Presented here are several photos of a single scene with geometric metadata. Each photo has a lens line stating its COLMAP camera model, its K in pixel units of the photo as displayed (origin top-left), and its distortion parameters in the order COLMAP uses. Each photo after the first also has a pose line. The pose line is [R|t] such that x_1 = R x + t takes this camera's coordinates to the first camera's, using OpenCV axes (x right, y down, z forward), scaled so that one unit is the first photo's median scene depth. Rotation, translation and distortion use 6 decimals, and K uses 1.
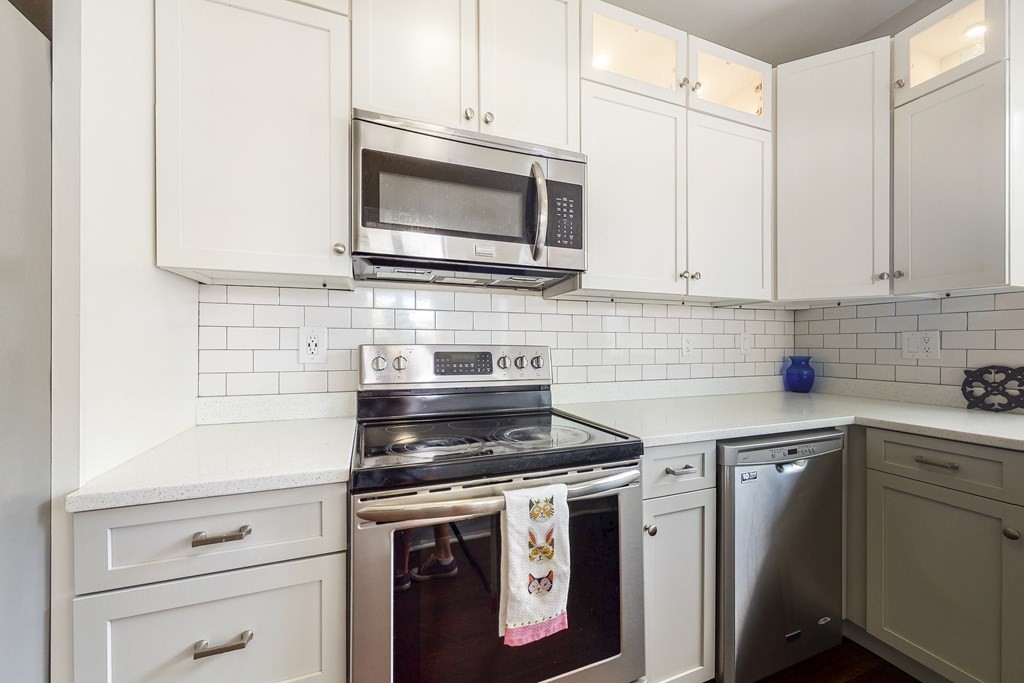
lens RADIAL K [[387.9, 0, 507.7], [0, 387.9, 346.1], [0, 0, 1]] dist [0.000326, 0.000363]
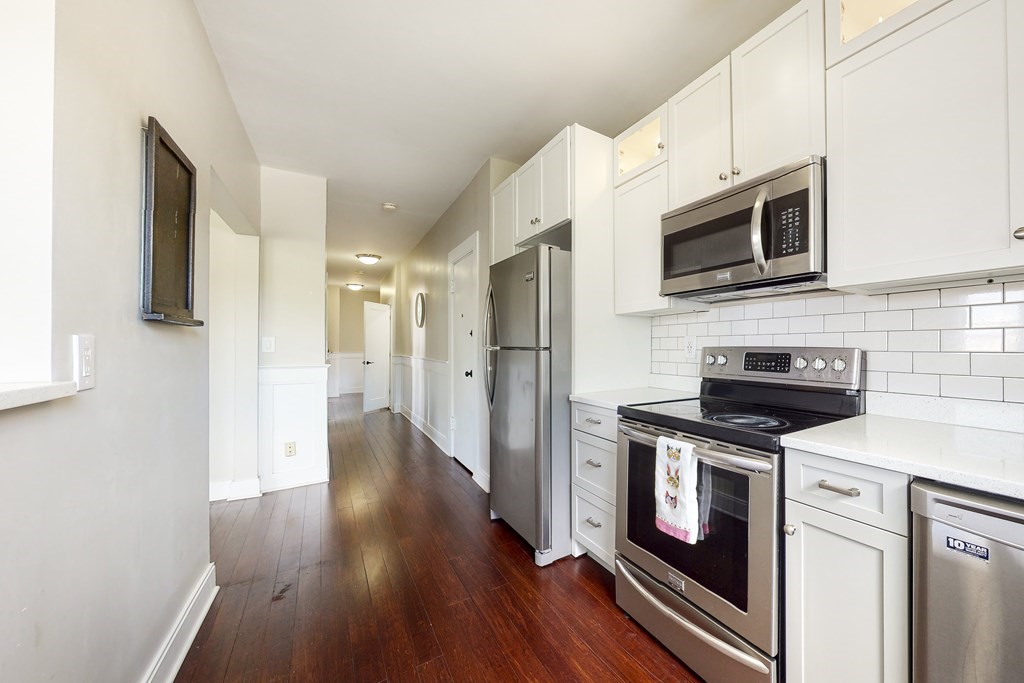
lens RADIAL K [[318.0, 0, 562.5], [0, 318.0, 344.7], [0, 0, 1]] dist [0.006980, 0.000056]
pose [[0.245760, -0.008552, -0.969293, 0.837949], [0.001270, 0.999963, -0.008501, -0.002612], [0.969330, 0.000858, 0.245761, 0.177720]]
